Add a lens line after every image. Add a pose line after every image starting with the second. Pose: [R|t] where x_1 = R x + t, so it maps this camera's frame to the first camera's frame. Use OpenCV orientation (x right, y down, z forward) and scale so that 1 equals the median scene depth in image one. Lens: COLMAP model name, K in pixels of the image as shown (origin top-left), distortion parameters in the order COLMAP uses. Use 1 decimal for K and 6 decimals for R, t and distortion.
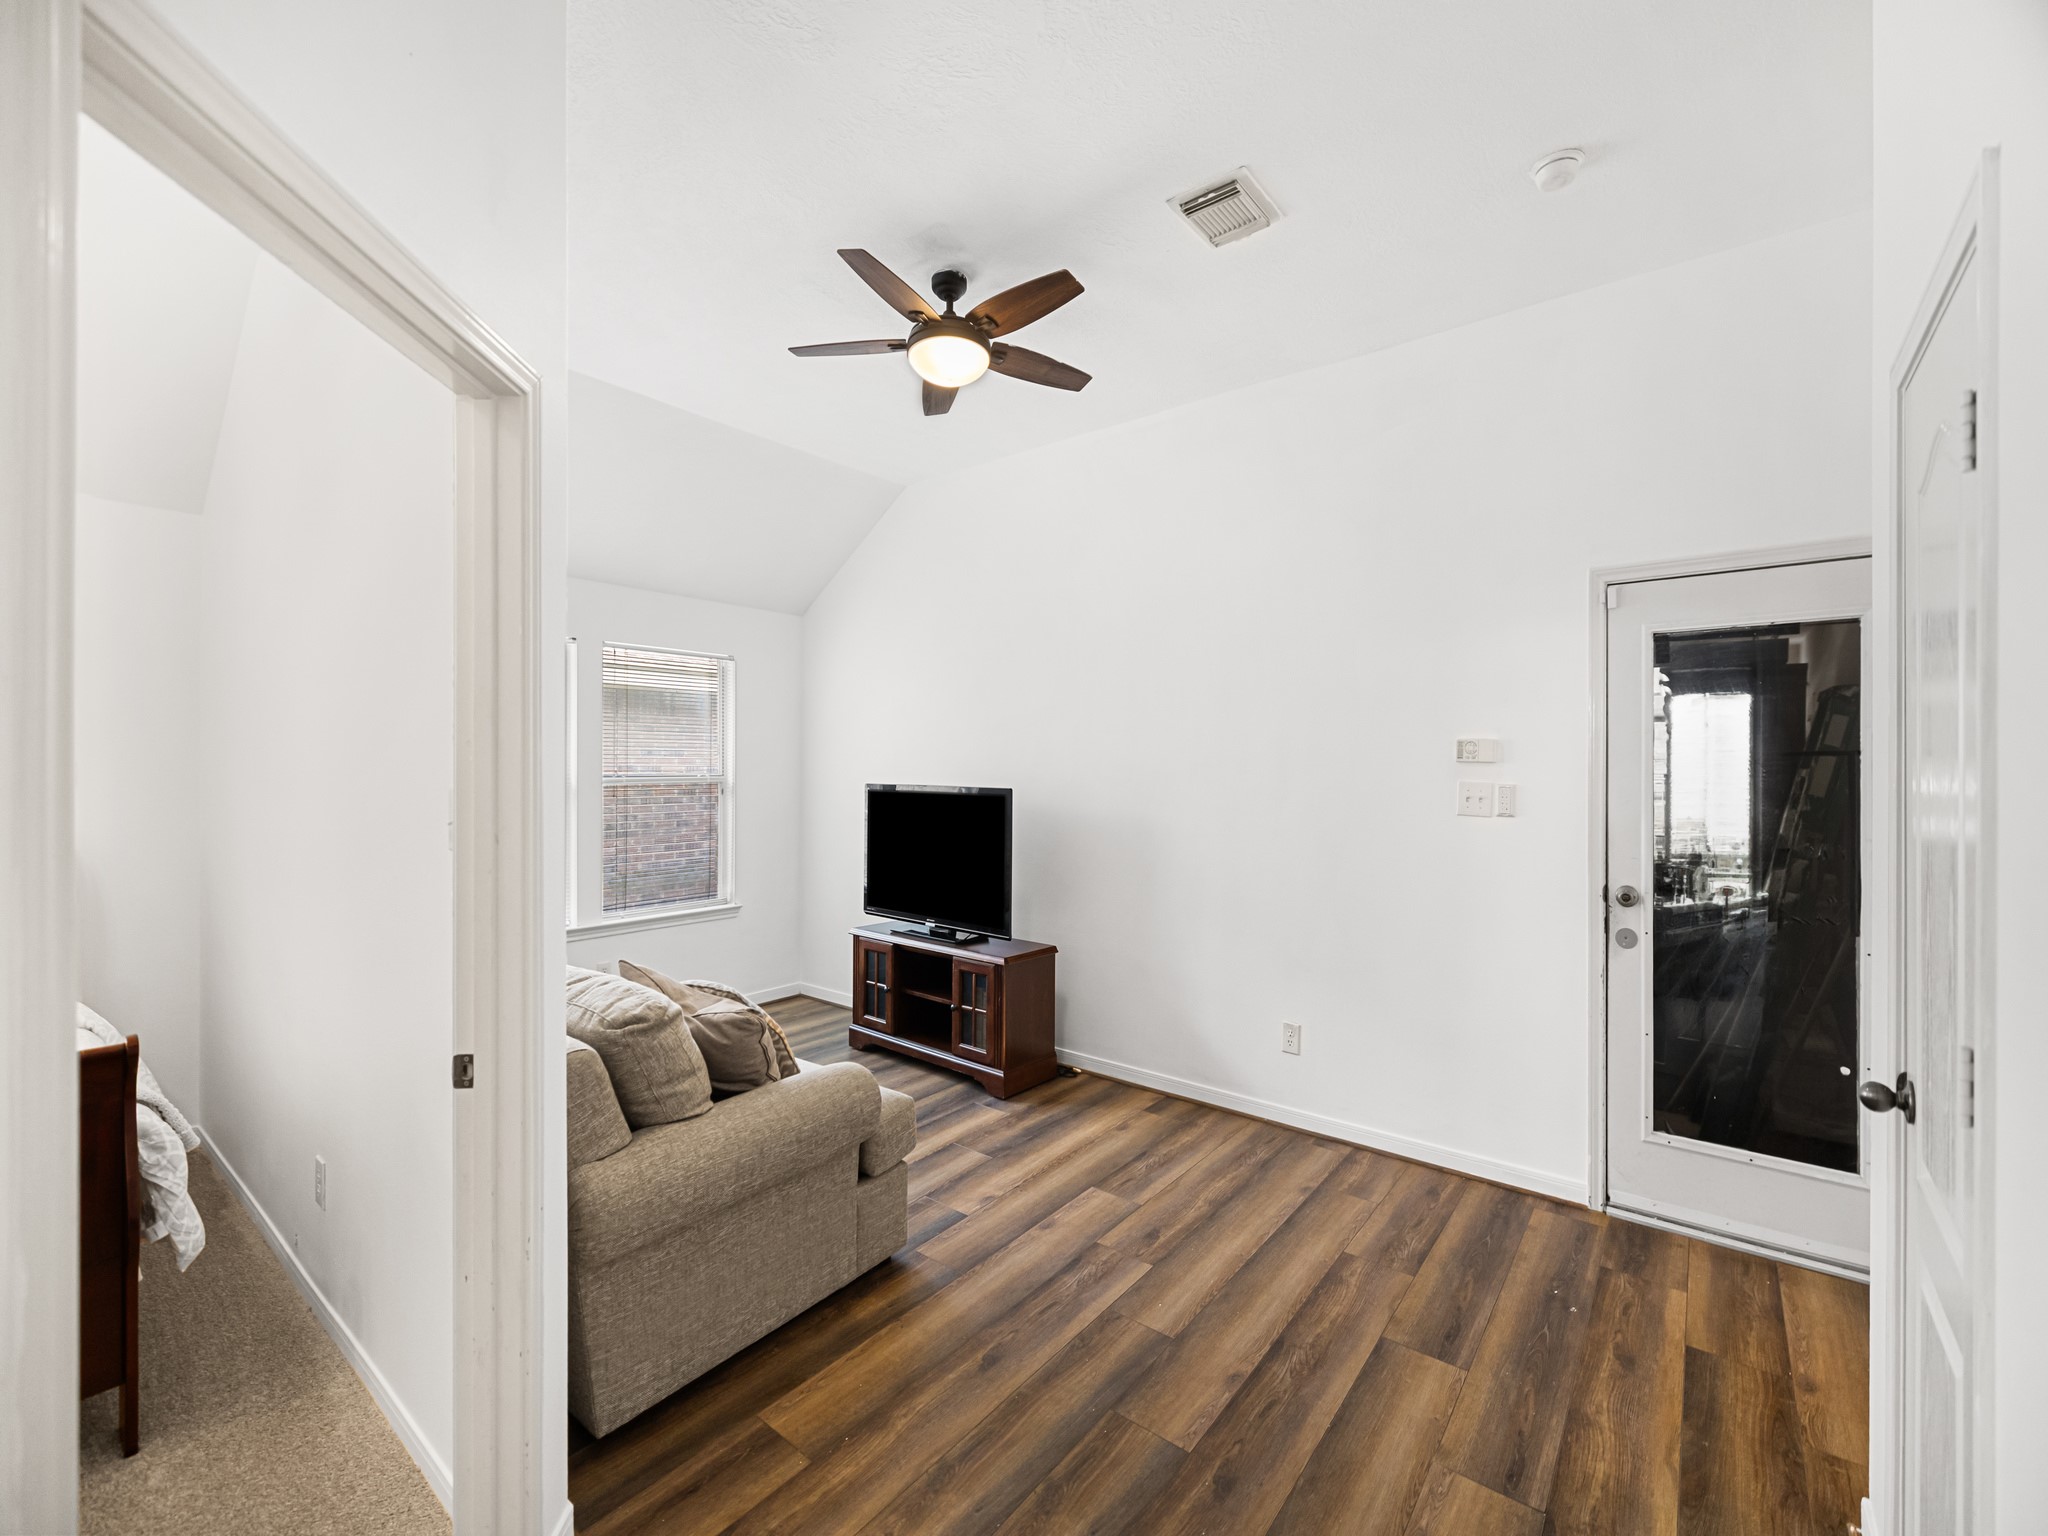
lens RADIAL K [[866.9, 0, 991.7], [0, 866.9, 775.1], [0, 0, 1]] dist [0.000491, -0.001480]
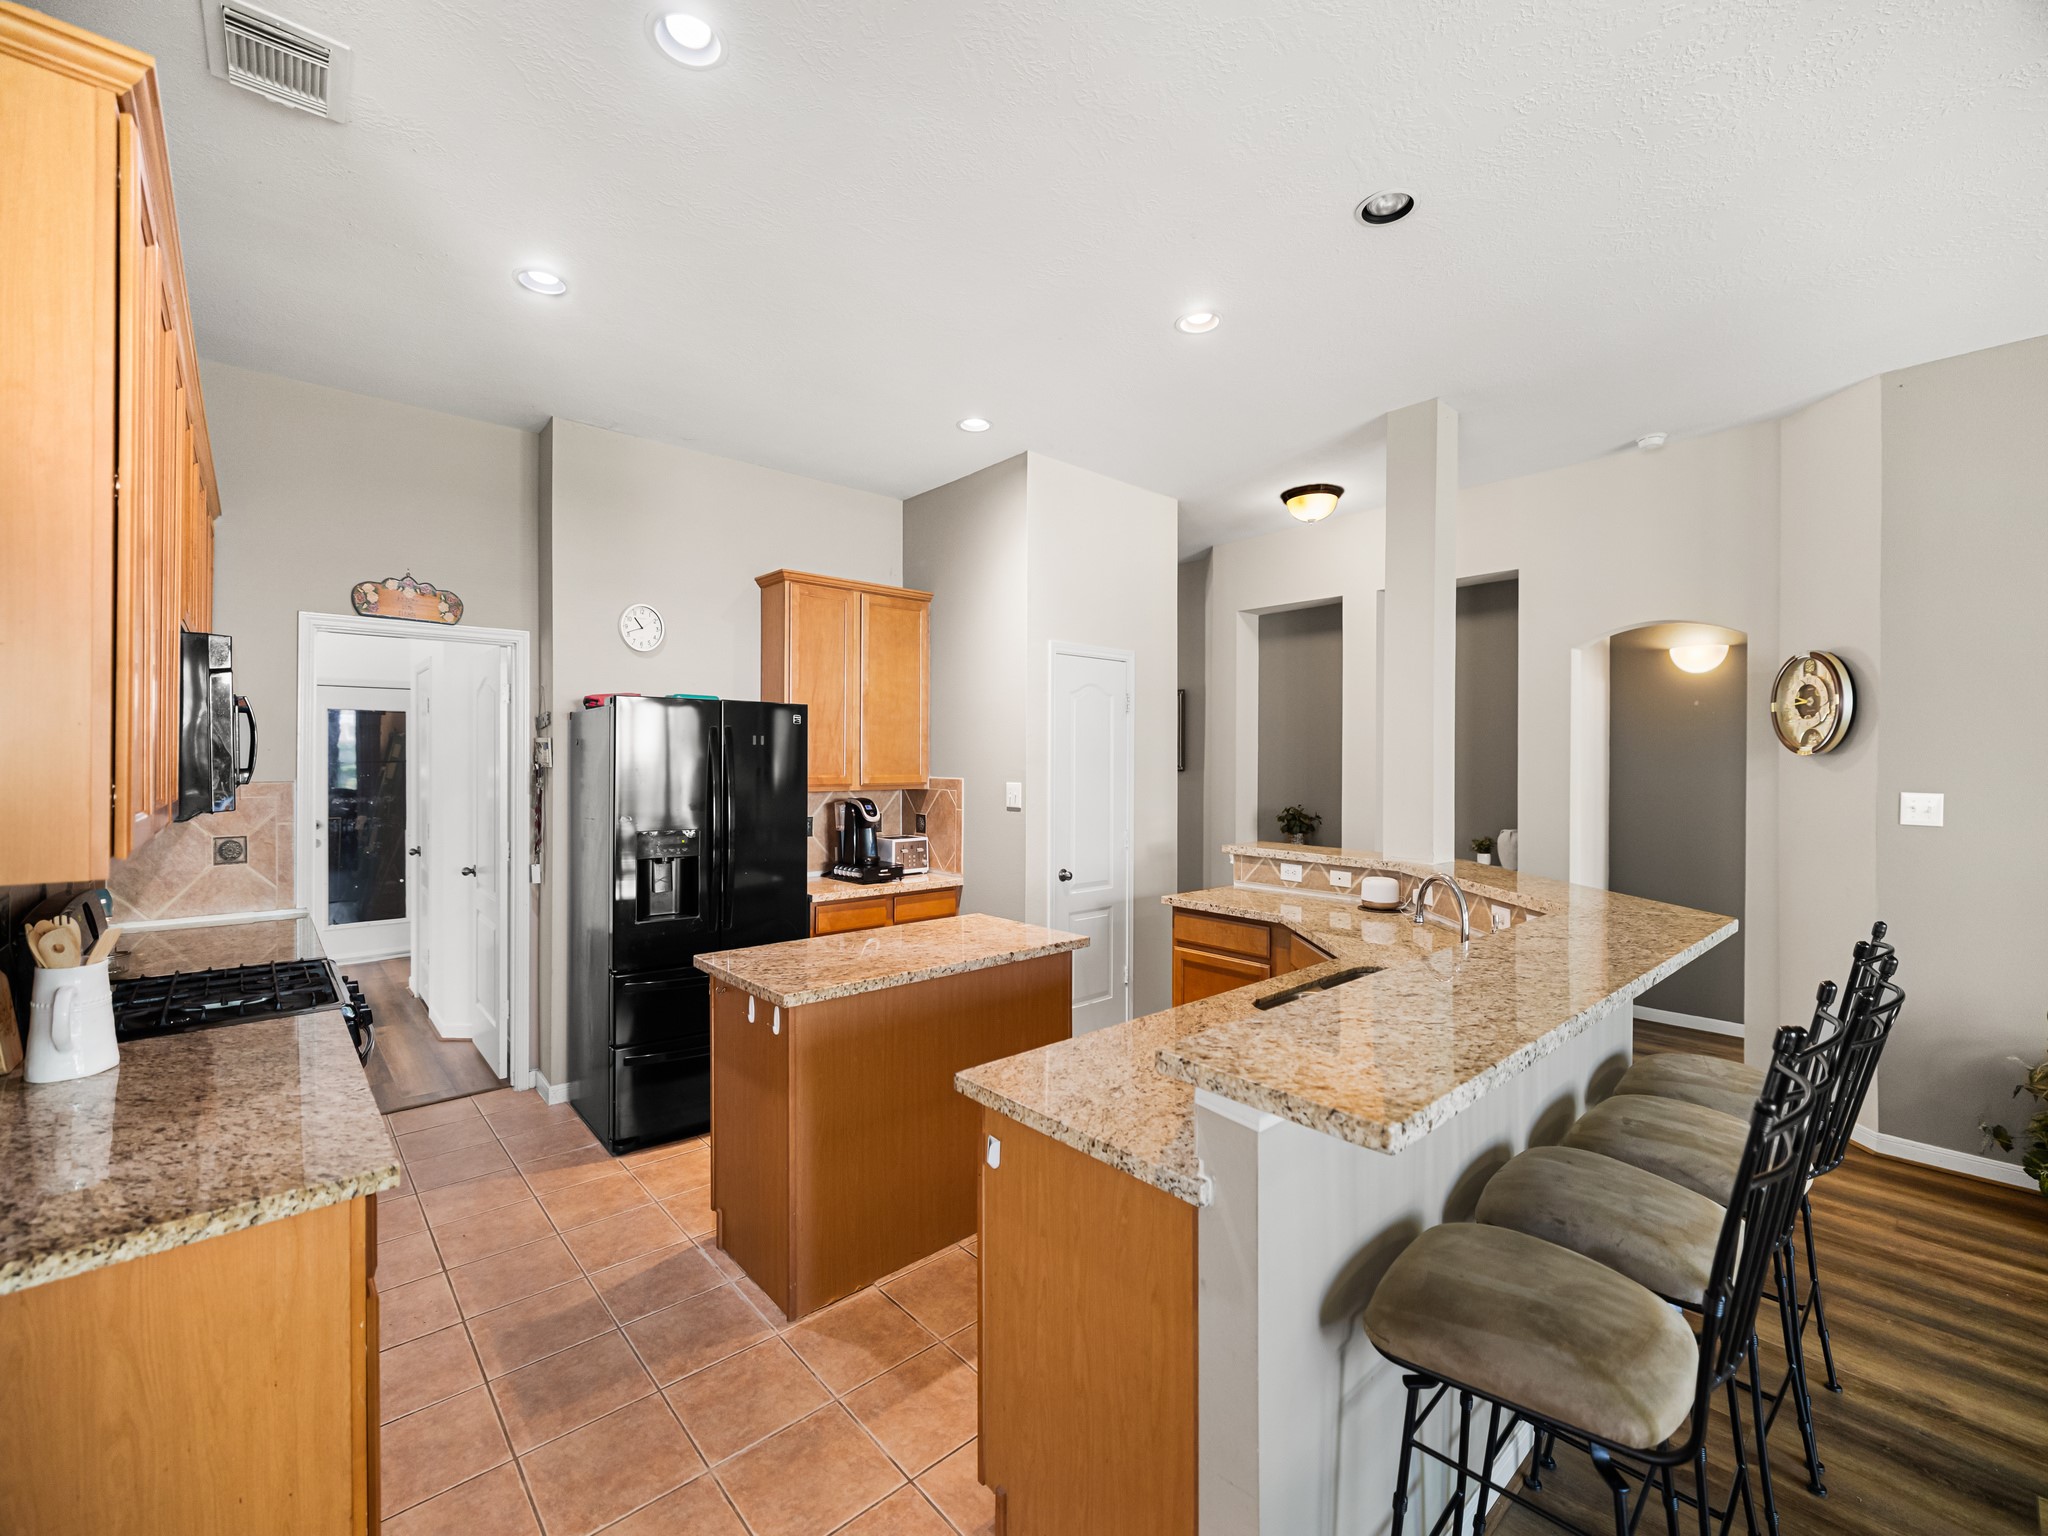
lens RADIAL K [[866.9, 0, 1022.5], [0, 866.9, 760.1], [0, 0, 1]] dist [0.000491, -0.001480]
pose [[0.154044, -0.000558, 0.988064, -1.411927], [0.005971, 0.999982, -0.000366, -0.021935], [-0.988046, 0.005956, 0.154044, -1.350729]]
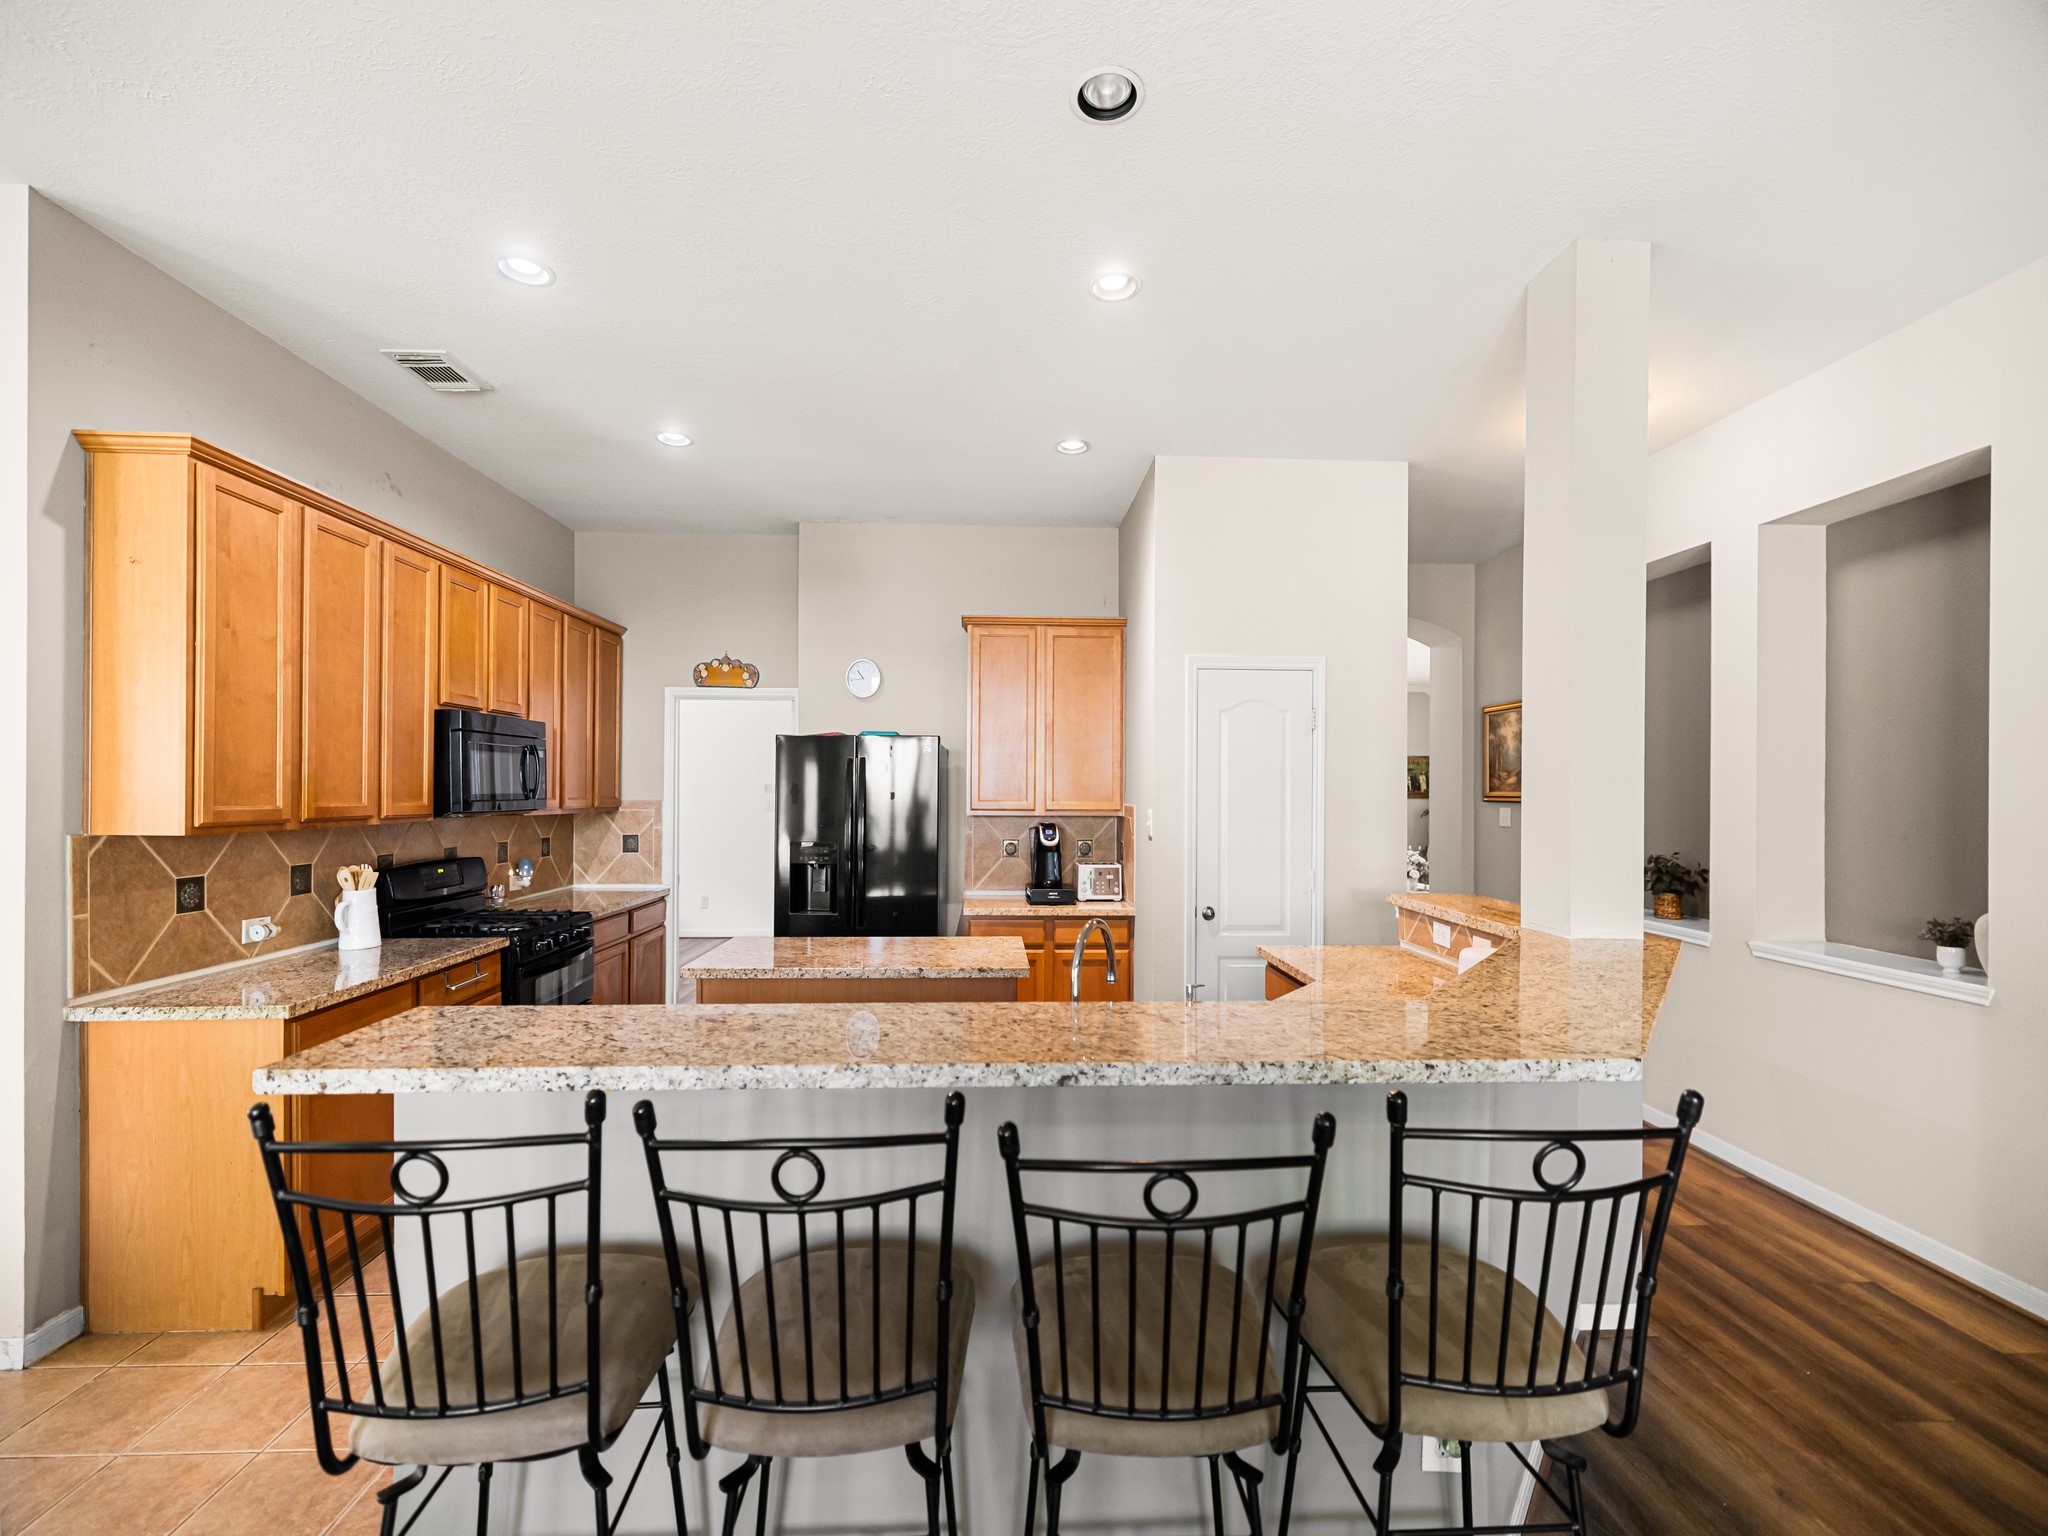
lens RADIAL K [[866.9, 0, 1016.3], [0, 866.9, 793.8], [0, 0, 1]] dist [0.000491, -0.001480]
pose [[0.746659, 0.003403, 0.665199, -0.932602], [0.000354, 0.999985, -0.005512, 0.003075], [-0.665207, 0.004351, 0.746646, -2.197699]]
